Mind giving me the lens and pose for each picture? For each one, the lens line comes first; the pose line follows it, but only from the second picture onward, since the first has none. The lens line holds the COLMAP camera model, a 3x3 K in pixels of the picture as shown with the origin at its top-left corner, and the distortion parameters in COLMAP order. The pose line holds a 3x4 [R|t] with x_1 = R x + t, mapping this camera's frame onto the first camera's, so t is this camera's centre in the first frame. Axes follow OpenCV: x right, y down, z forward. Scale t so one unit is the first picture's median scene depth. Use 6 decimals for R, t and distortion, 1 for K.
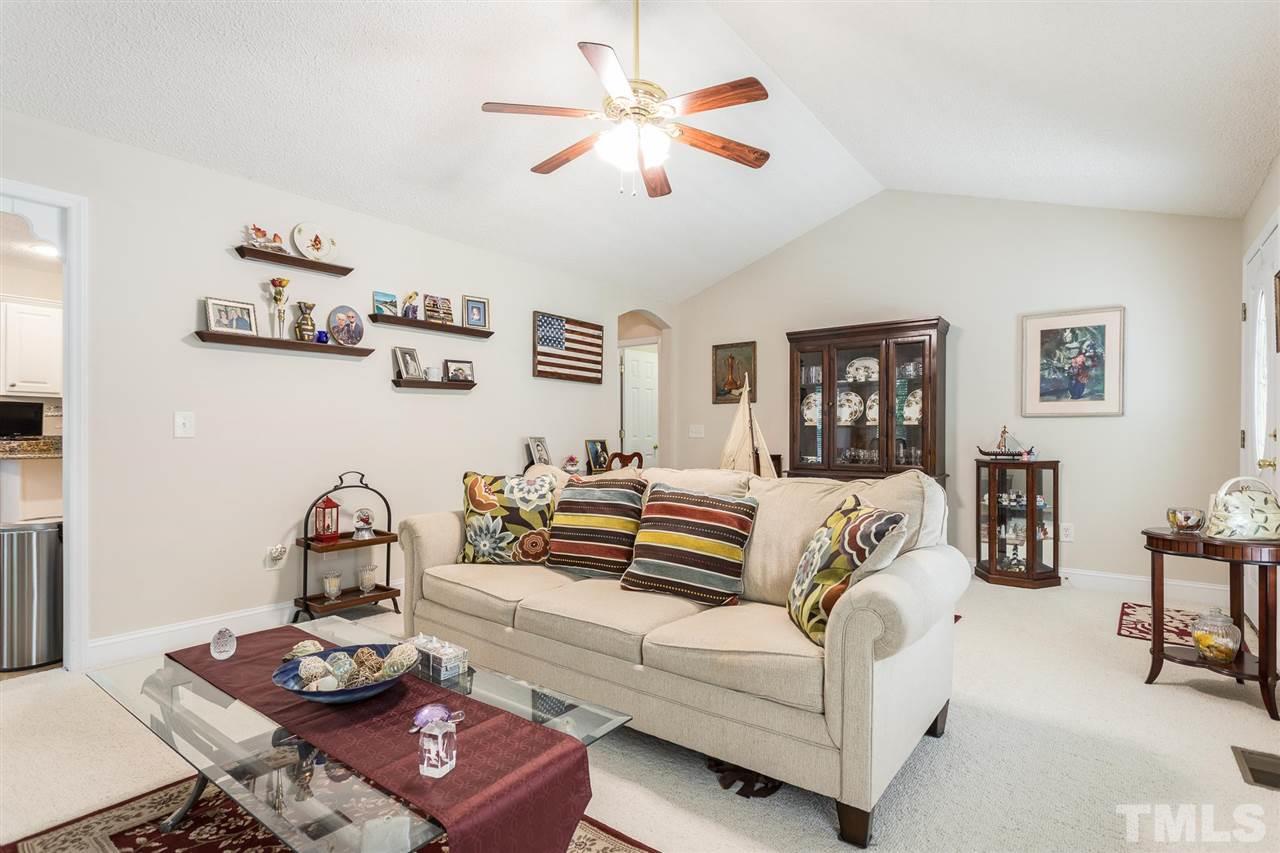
lens RADIAL K [[615.1, 0, 641.9], [0, 615.1, 437.1], [0, 0, 1]] dist [0.006018, -0.000791]
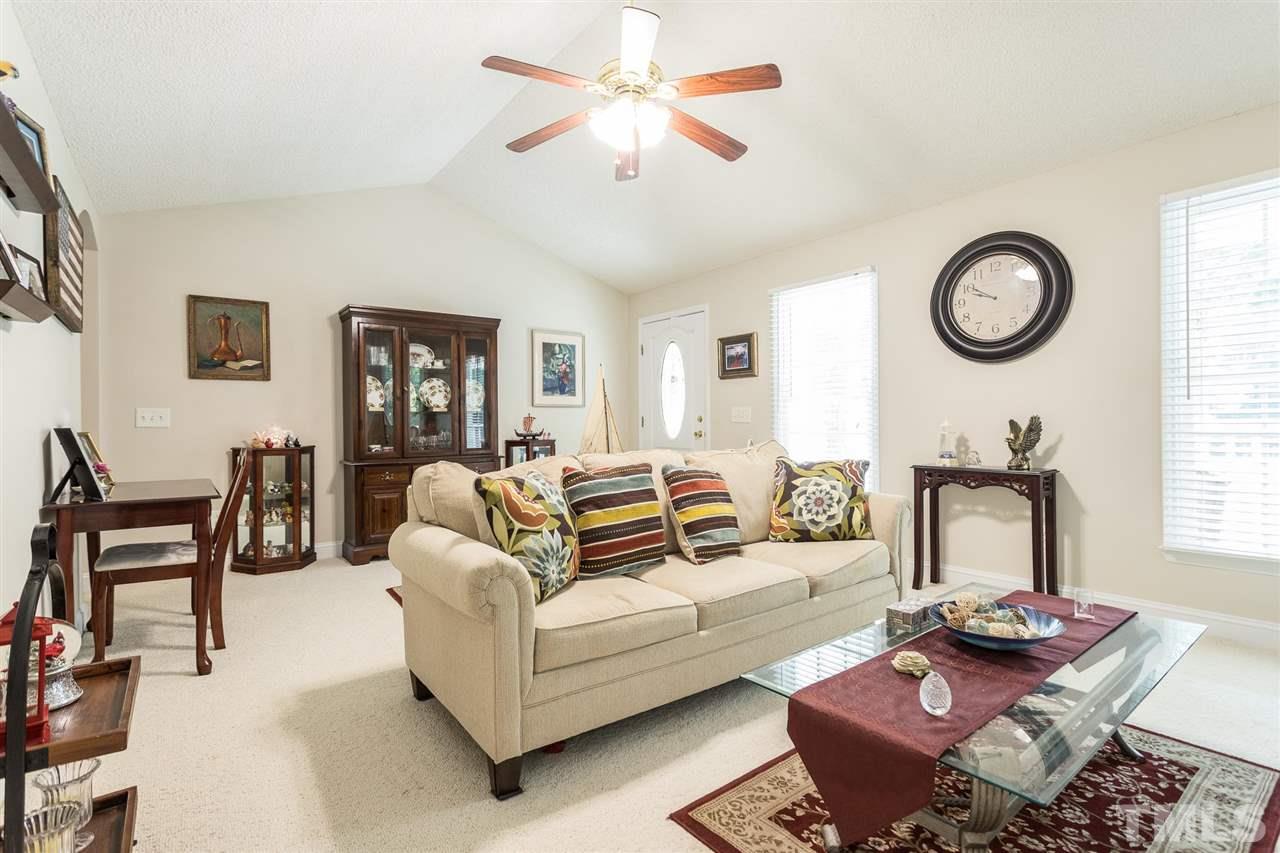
lens RADIAL K [[615.1, 0, 640.7], [0, 615.1, 421.2], [0, 0, 1]] dist [0.006018, -0.000791]
pose [[0.254011, -0.005181, 0.967187, -0.605164], [0.012166, 0.999924, 0.002162, -0.001516], [-0.967125, 0.011217, 0.254055, 0.463551]]
